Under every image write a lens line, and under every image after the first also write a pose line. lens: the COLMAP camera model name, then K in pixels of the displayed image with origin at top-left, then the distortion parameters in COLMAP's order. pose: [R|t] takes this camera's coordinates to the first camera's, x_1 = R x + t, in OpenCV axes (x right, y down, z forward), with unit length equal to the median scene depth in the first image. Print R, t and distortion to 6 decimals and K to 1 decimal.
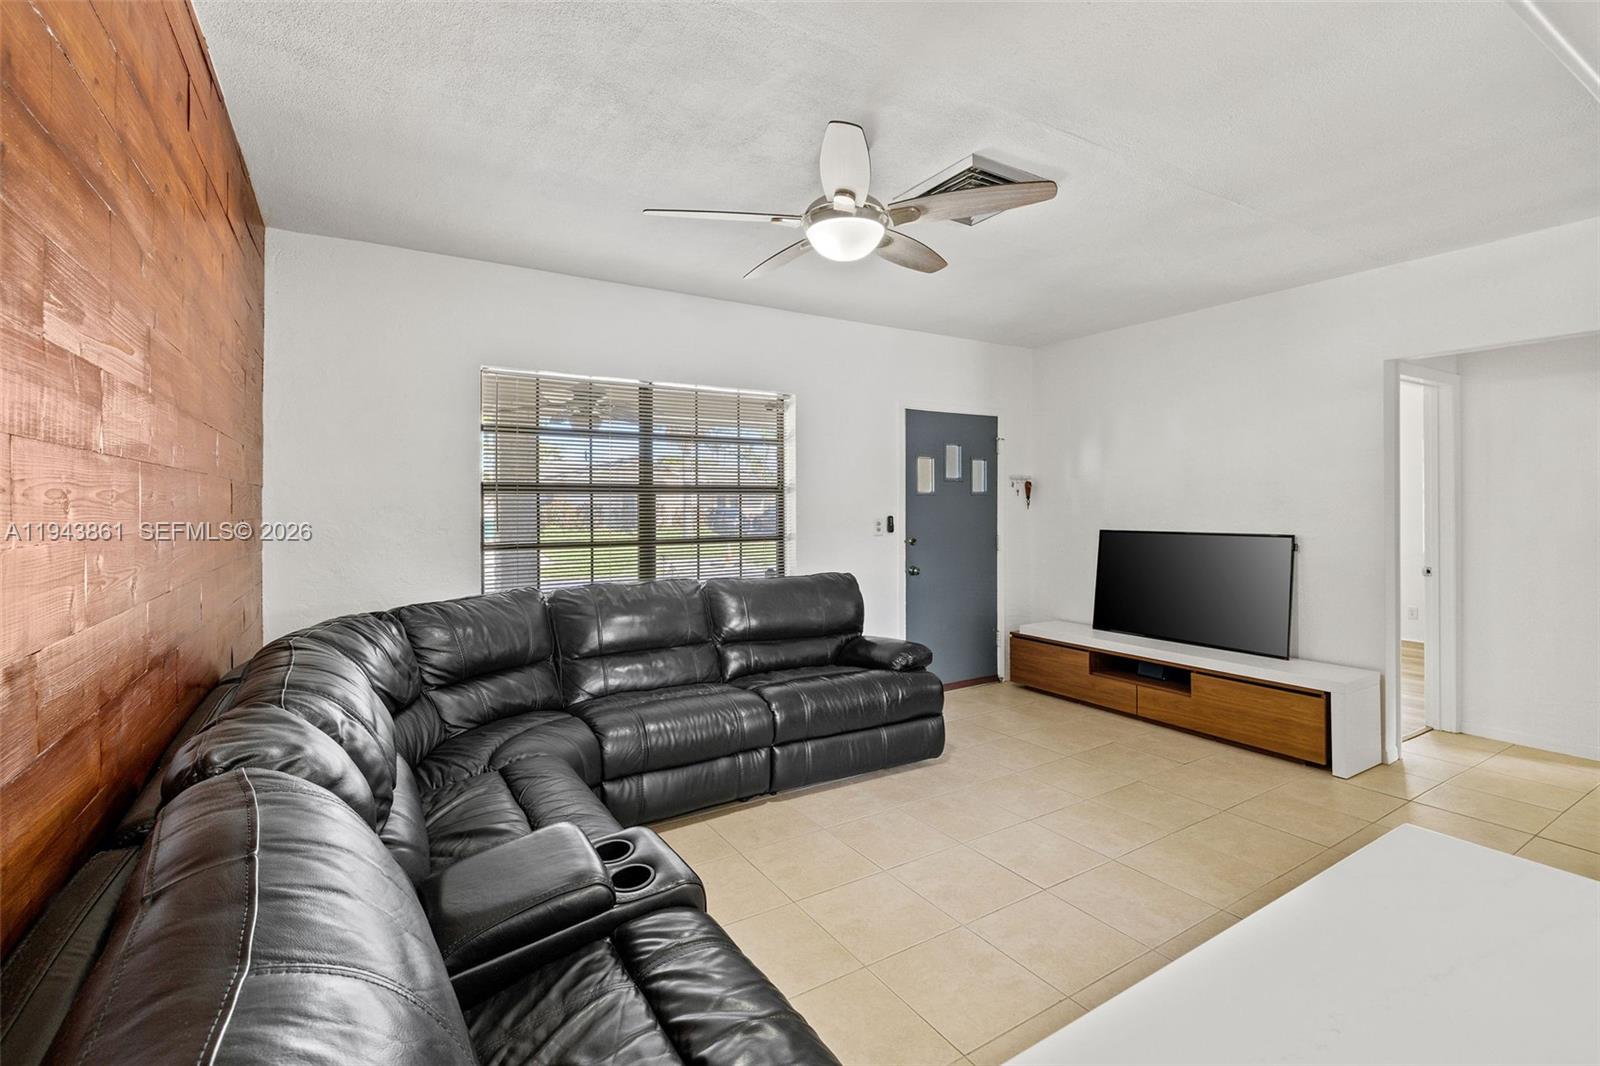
lens RADIAL K [[714.3, 0, 804.2], [0, 714.3, 499.8], [0, 0, 1]] dist [-0.002950, 0.000461]
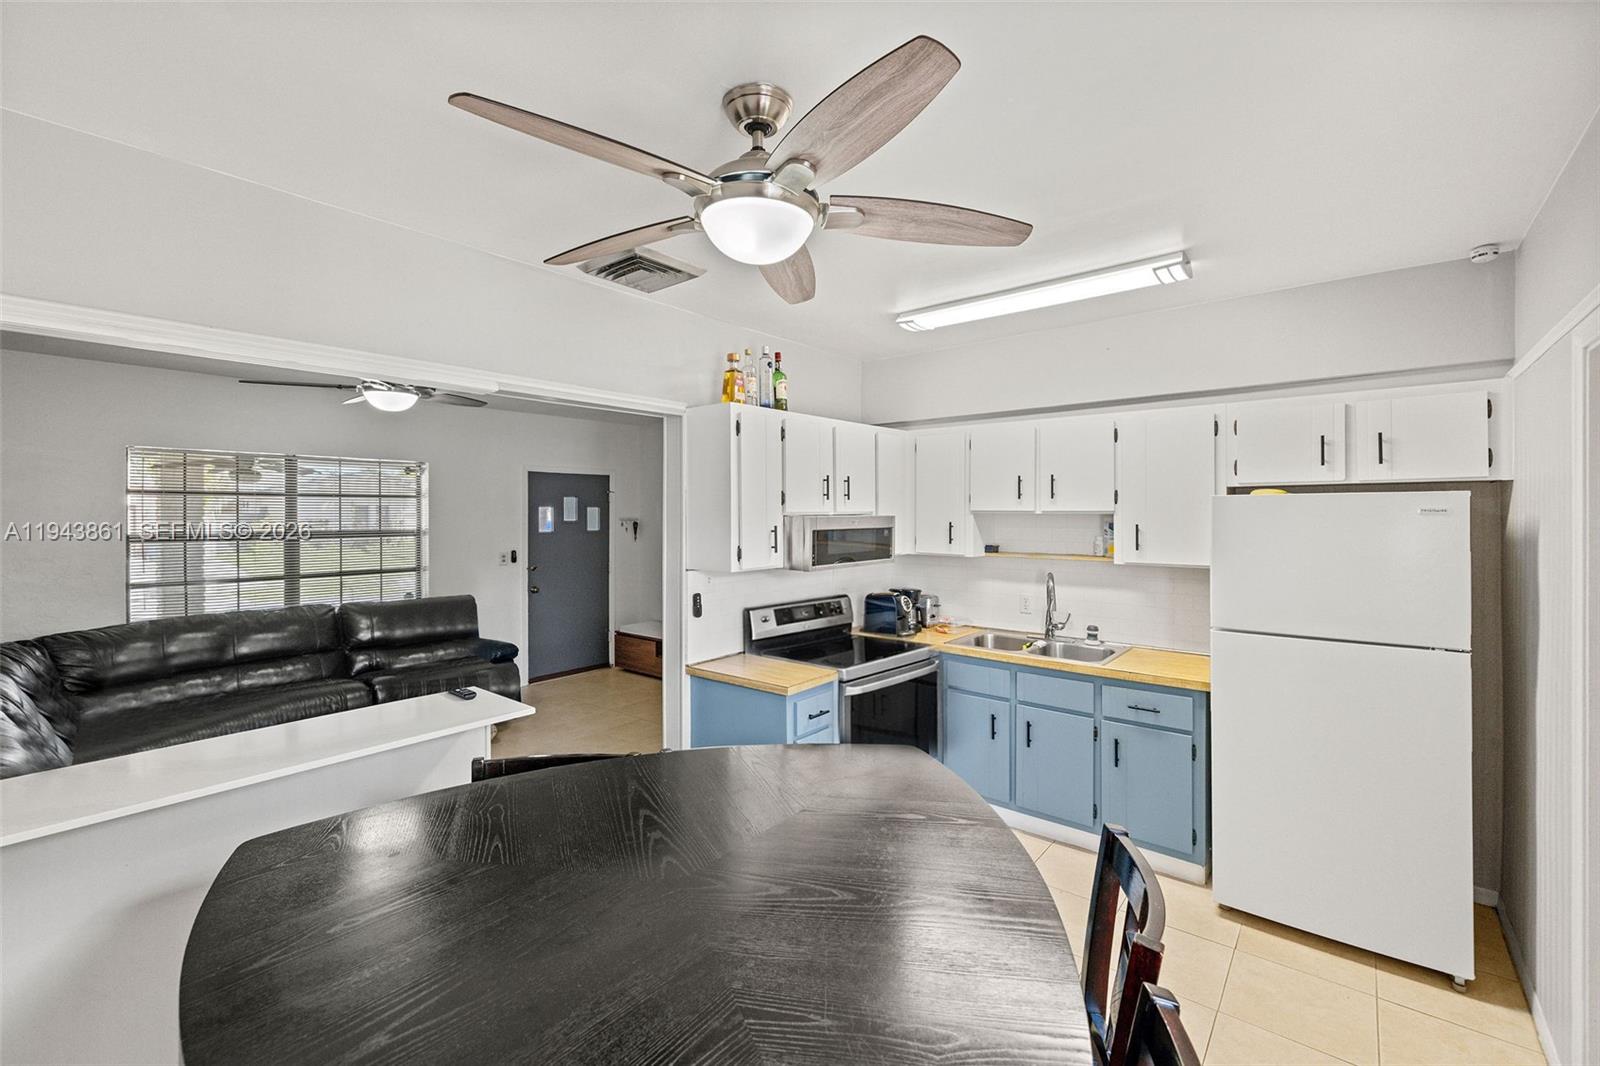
lens RADIAL K [[677.1, 0, 802.6], [0, 677.1, 505.7], [0, 0, 1]] dist [0.003043, -0.002026]
pose [[0.948353, 0.003710, 0.317194, 0.286989], [-0.001045, 0.999963, -0.008571, -0.064547], [-0.317214, 0.007797, 0.948322, -0.497979]]
